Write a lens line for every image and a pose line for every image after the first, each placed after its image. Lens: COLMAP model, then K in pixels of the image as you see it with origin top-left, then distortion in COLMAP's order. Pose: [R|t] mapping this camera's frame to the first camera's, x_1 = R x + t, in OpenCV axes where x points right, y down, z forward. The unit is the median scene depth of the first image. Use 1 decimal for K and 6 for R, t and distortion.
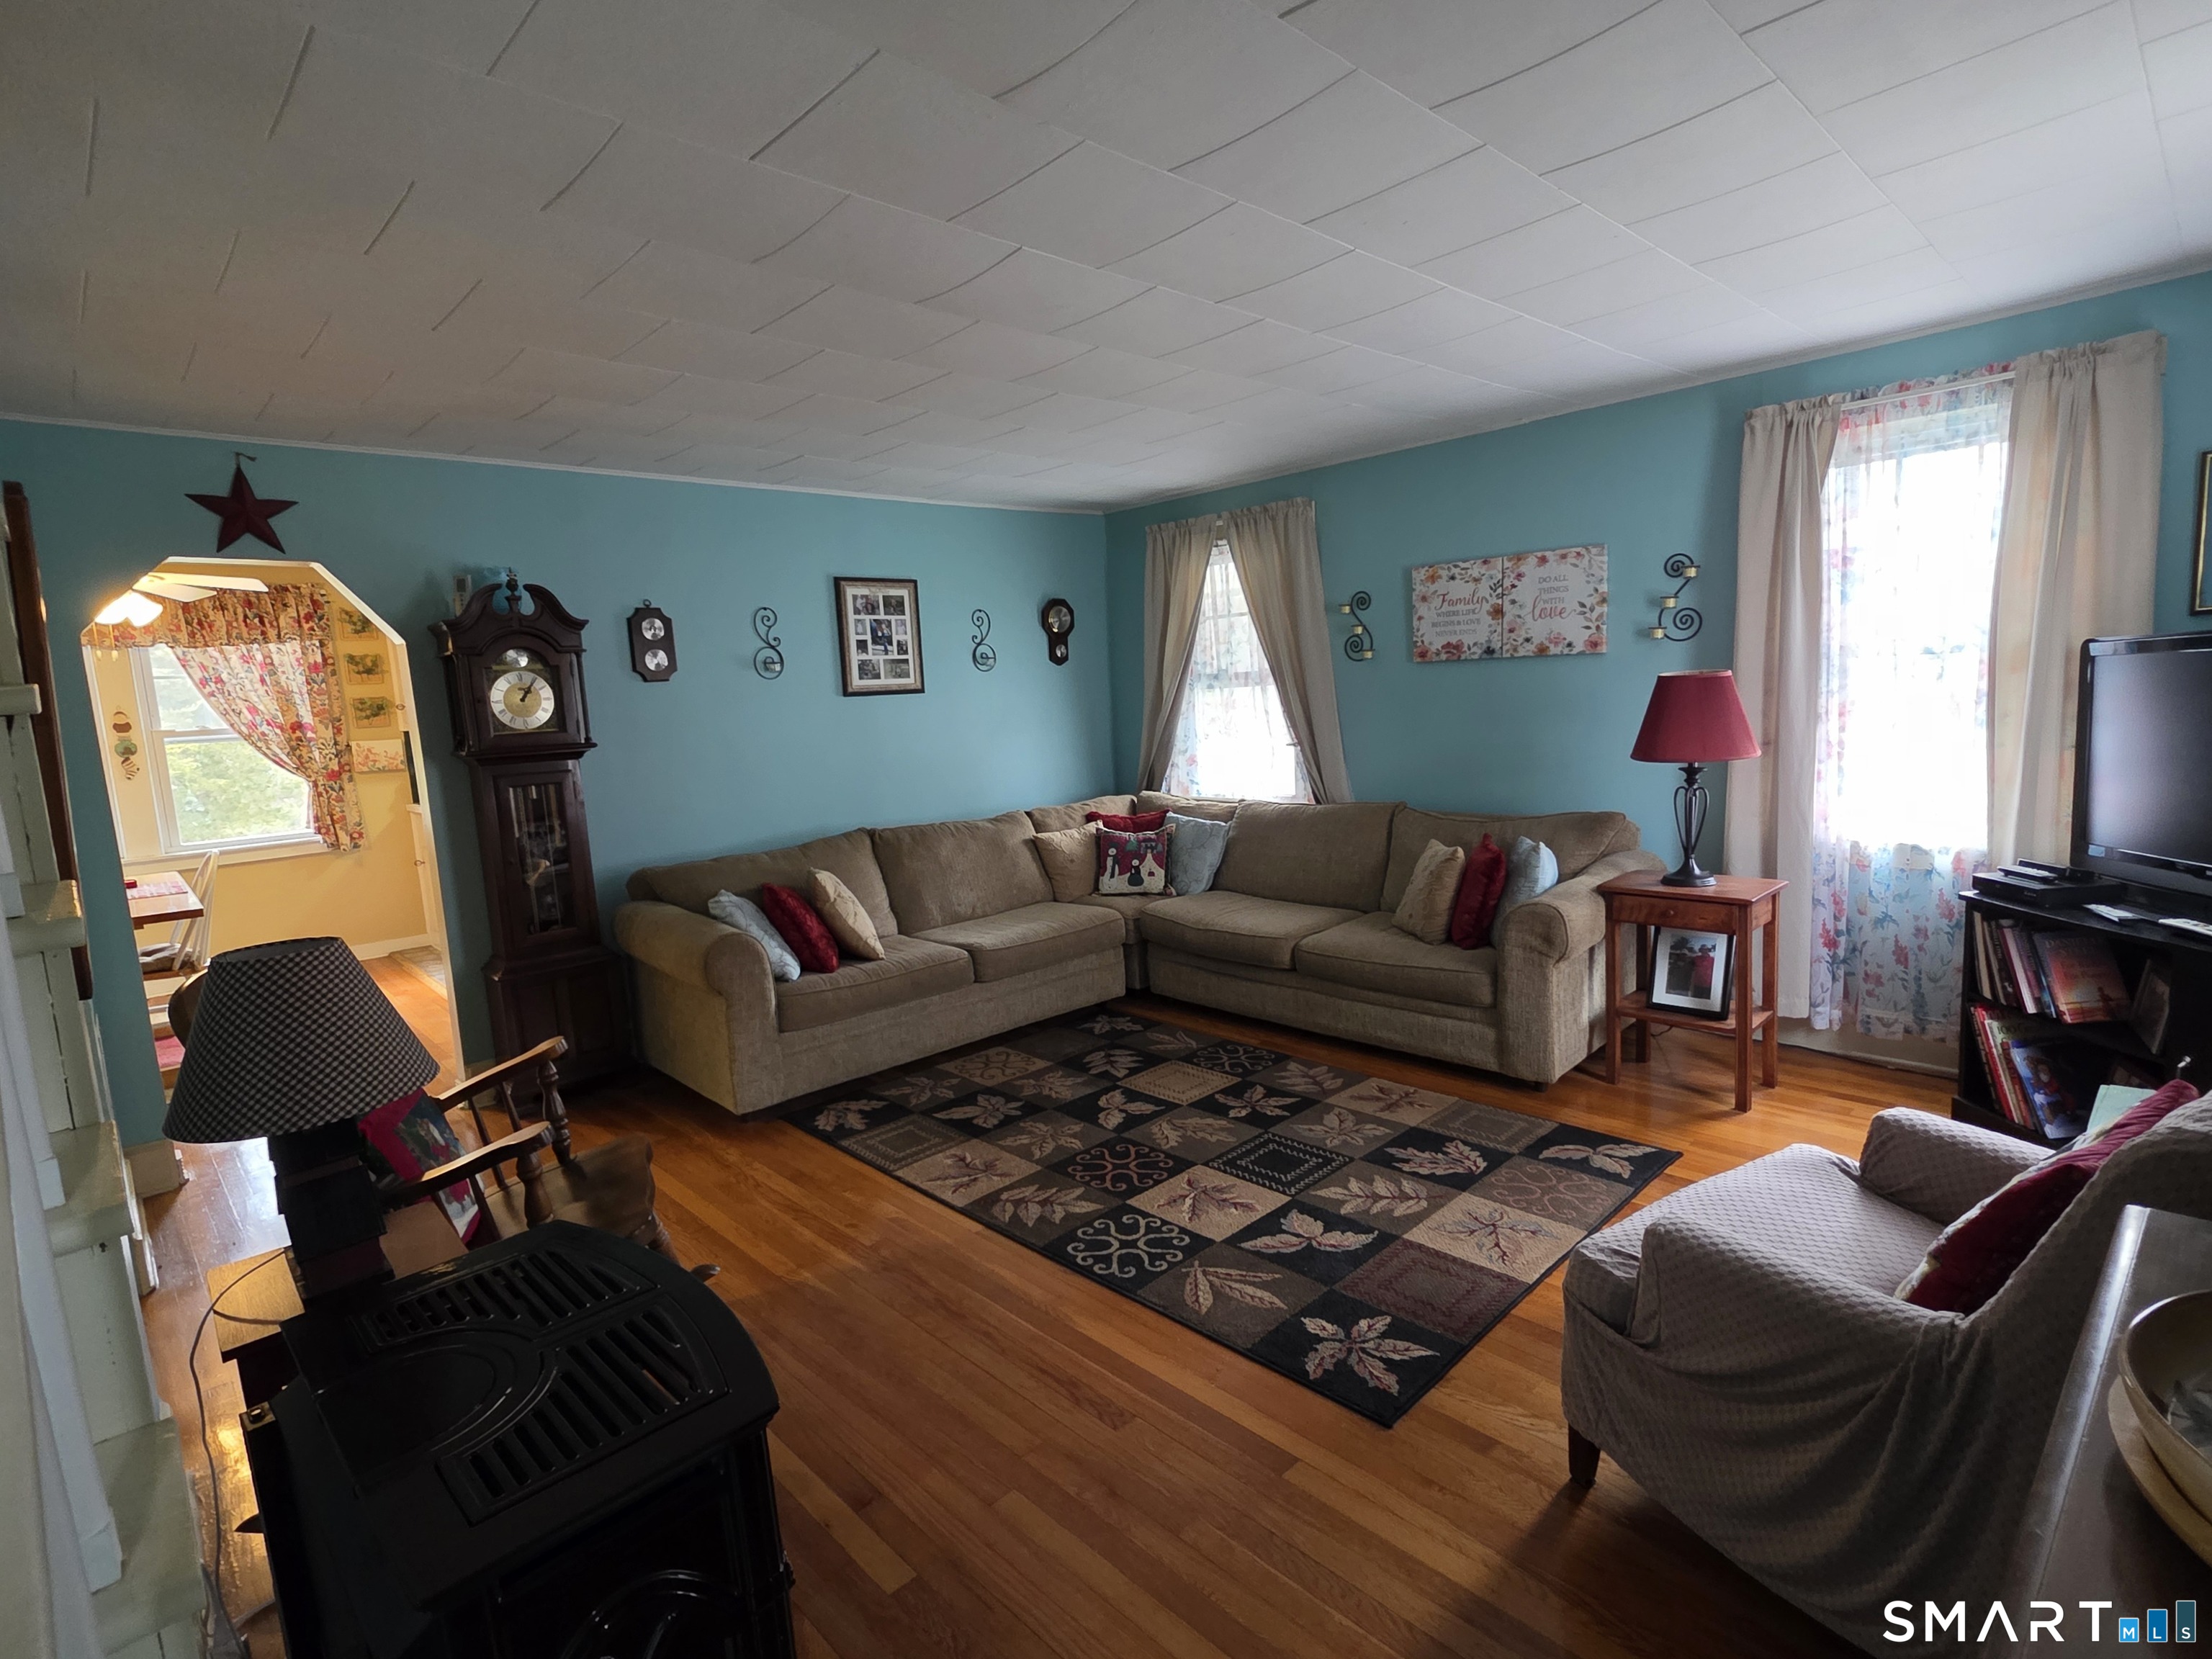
lens RADIAL K [[1091.6, 0, 1099.4], [0, 1091.6, 836.3], [0, 0, 1]] dist [0.003290, -0.000856]
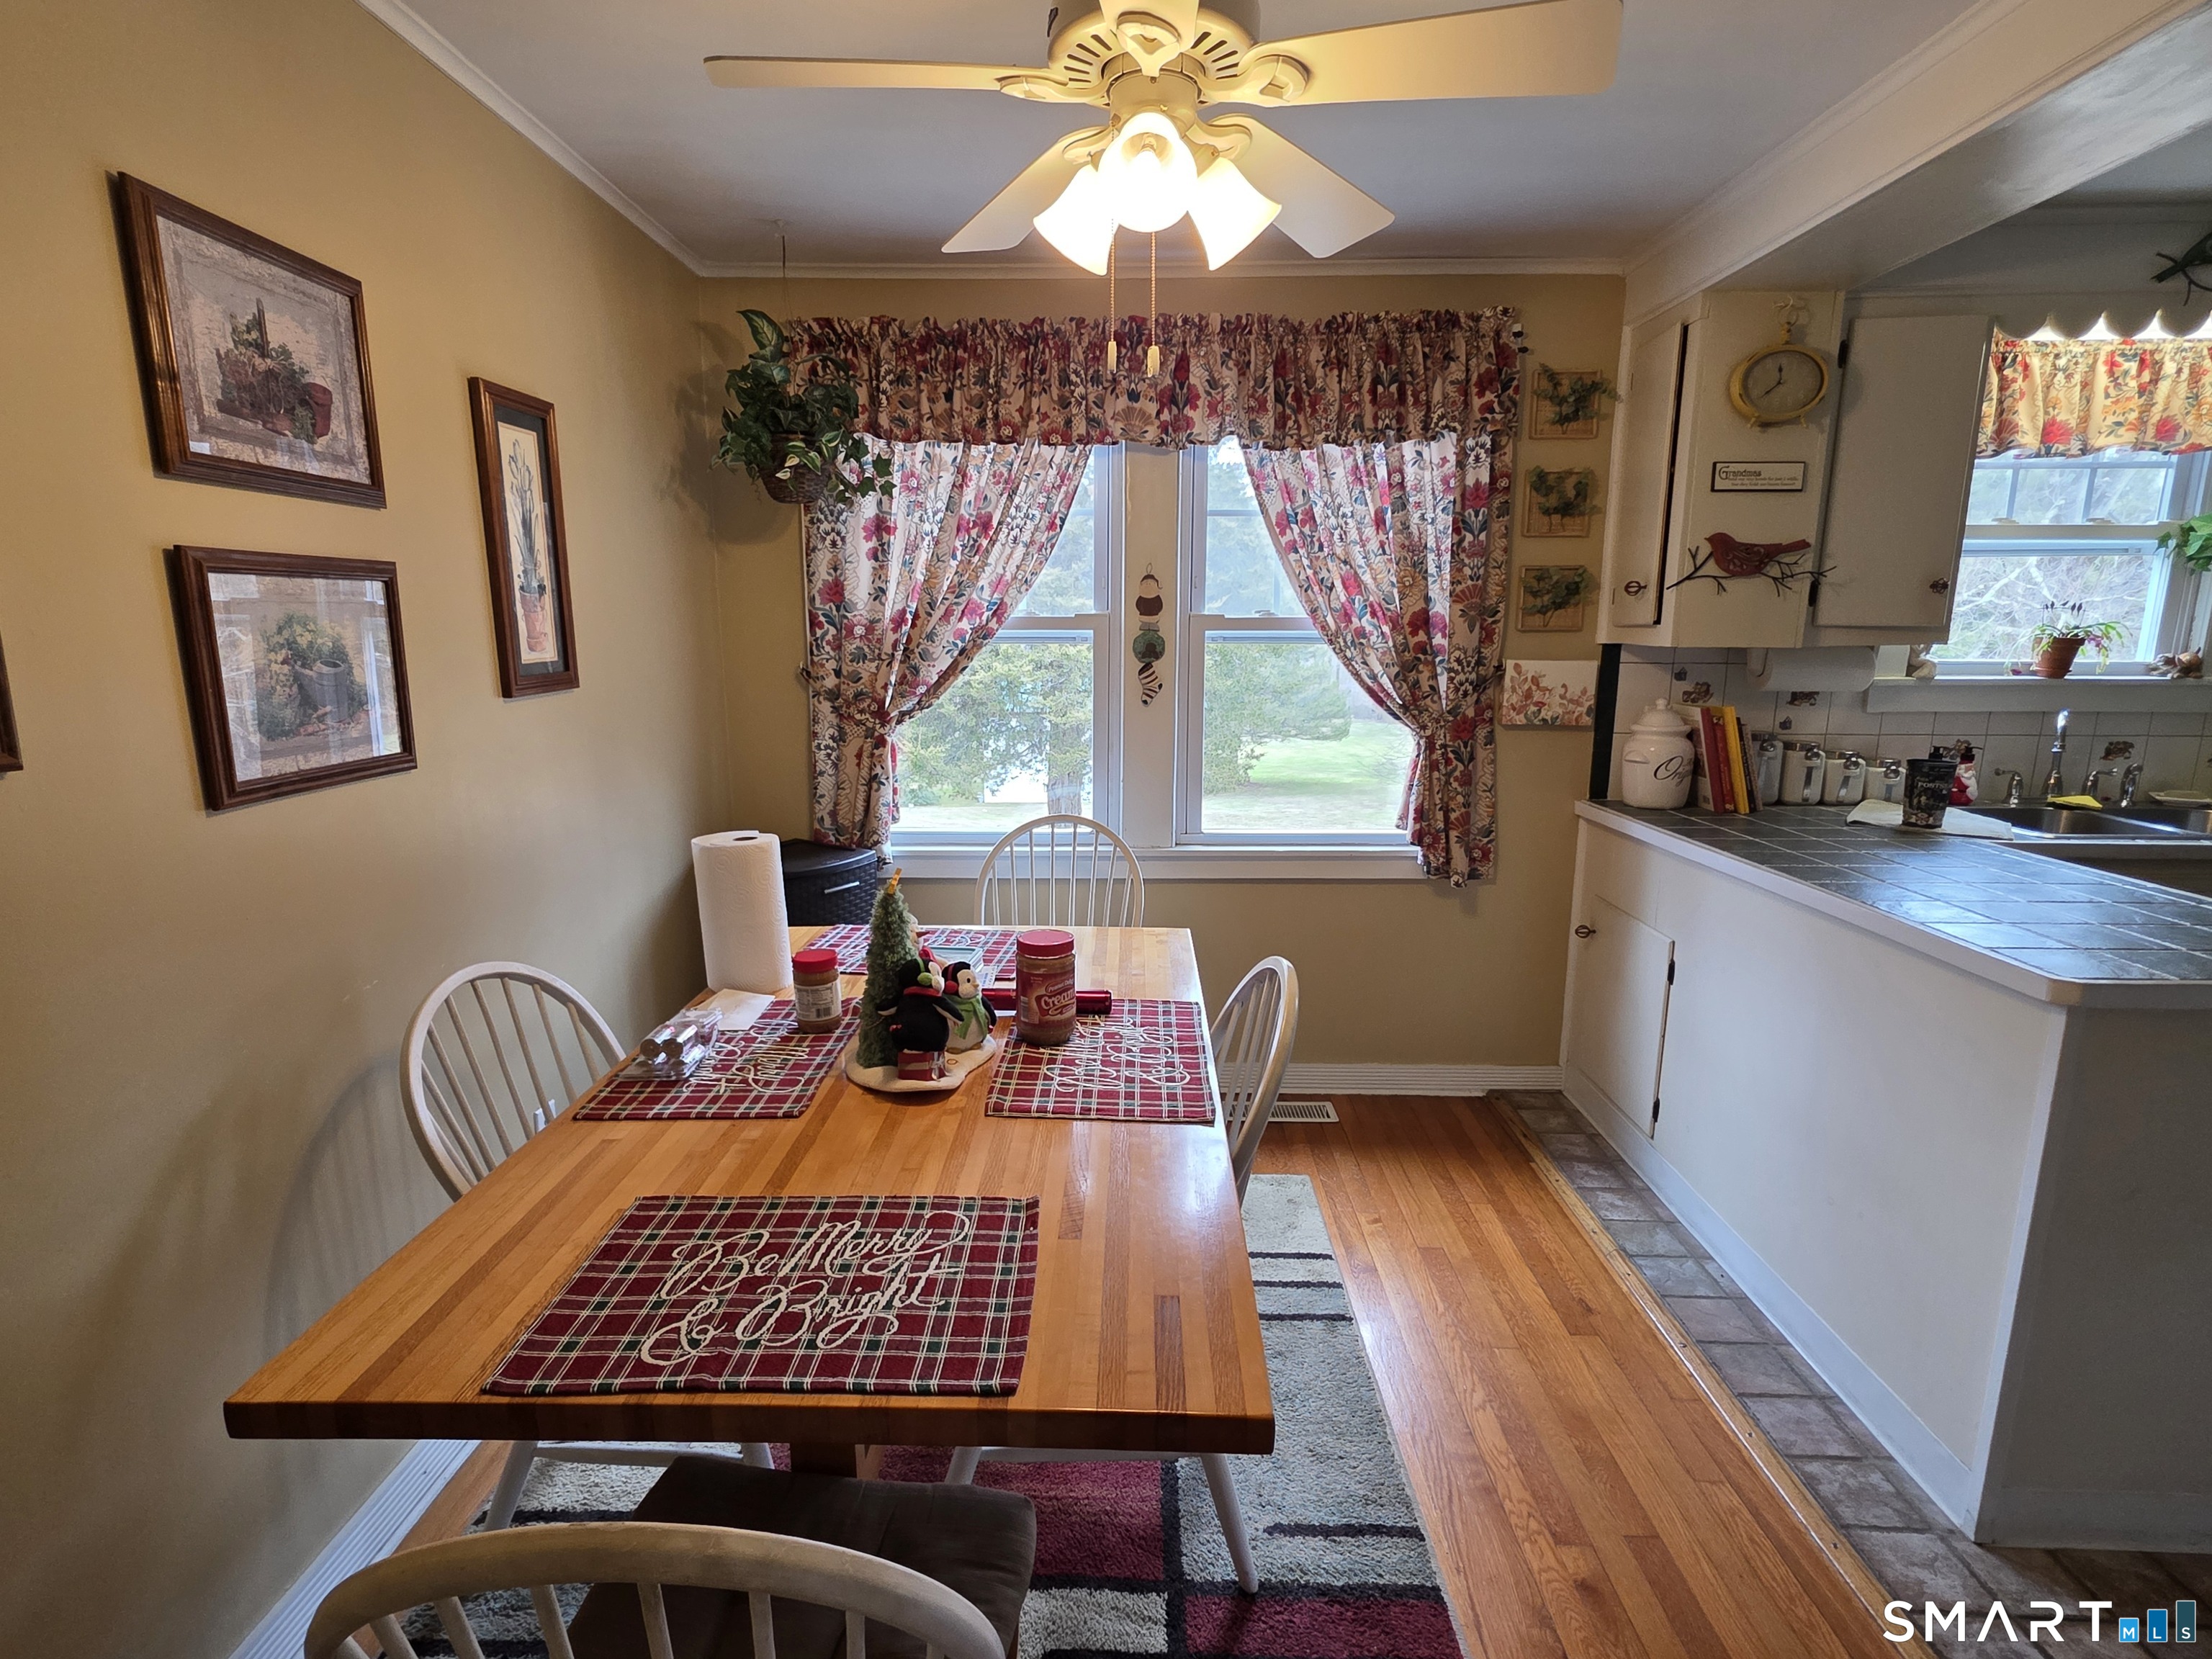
lens RADIAL K [[1096.3, 0, 1096.8], [0, 1096.3, 840.3], [0, 0, 1]] dist [0.002120, -0.000493]
pose [[0.704251, 0.184715, -0.685500, -0.800808], [-0.135062, 0.982785, 0.126065, -0.078189], [0.696985, 0.003804, 0.717075, 0.916012]]
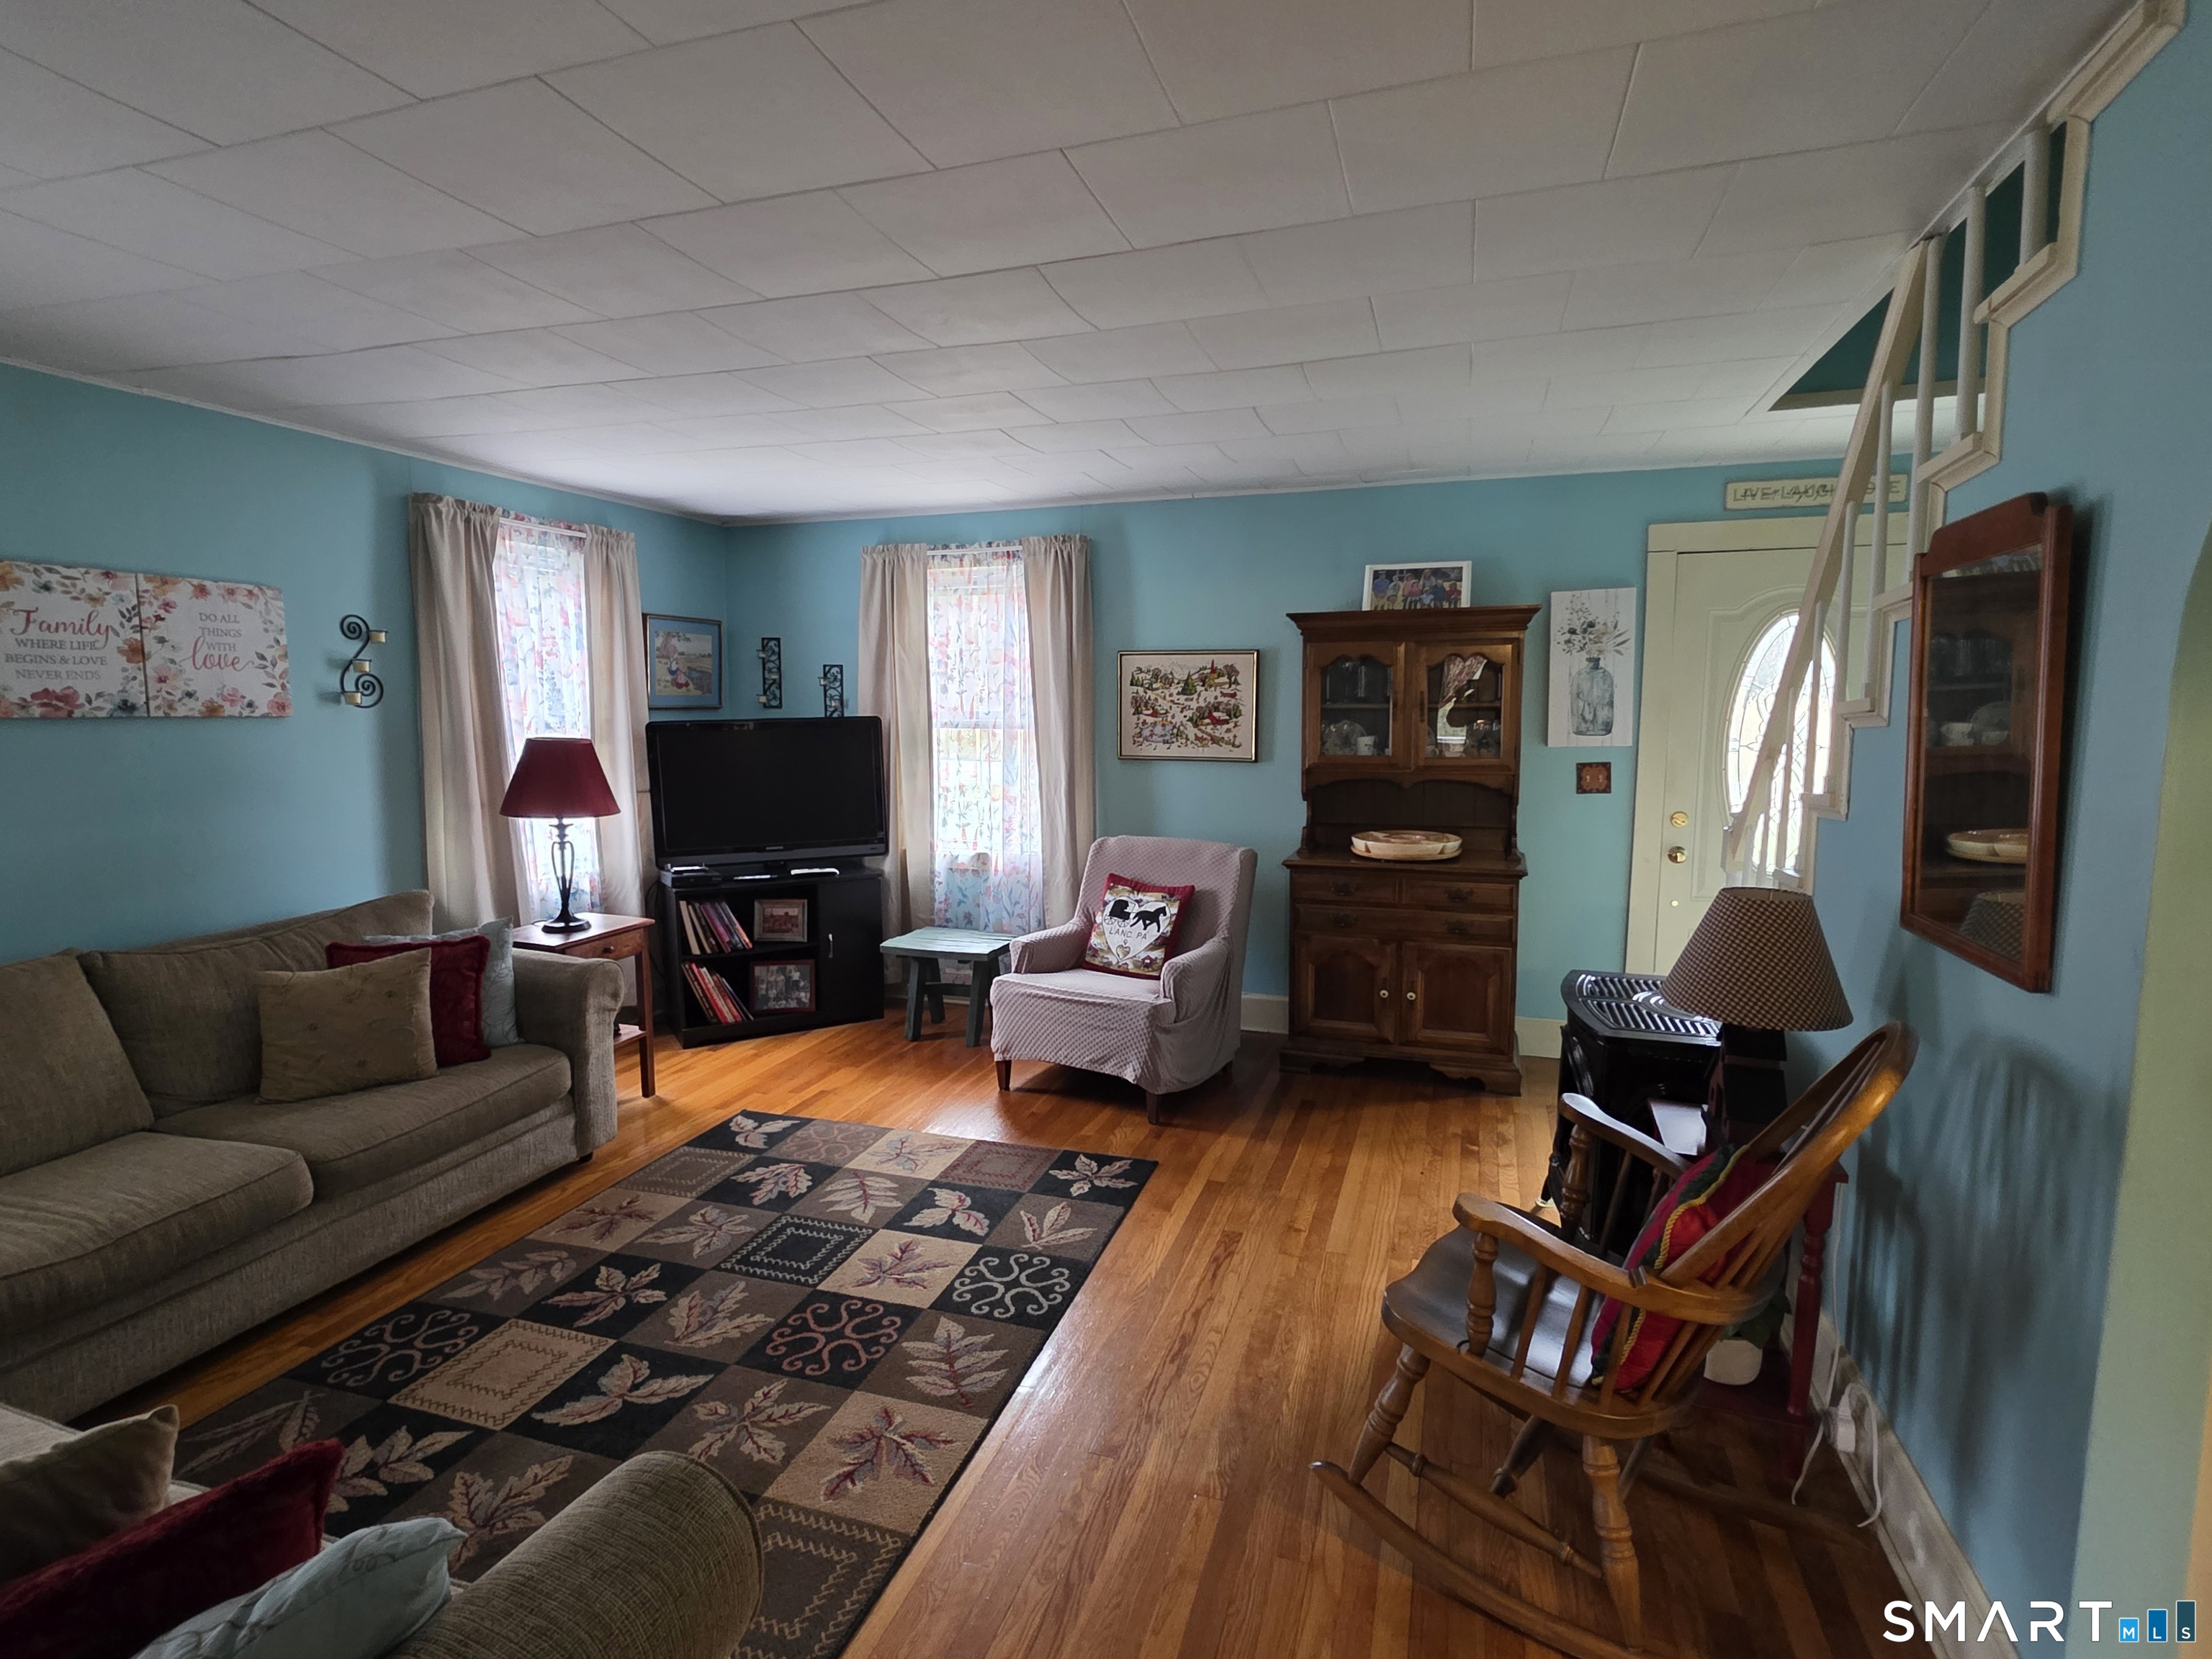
lens RADIAL K [[1097.1, 0, 1107.9], [0, 1097.1, 839.9], [0, 0, 1]] dist [-0.000371, -0.000355]
pose [[-0.471856, -0.056284, 0.879877, -0.639855], [0.148240, 0.978689, 0.142102, -0.113312], [-0.869124, 0.197485, -0.453456, 0.947803]]
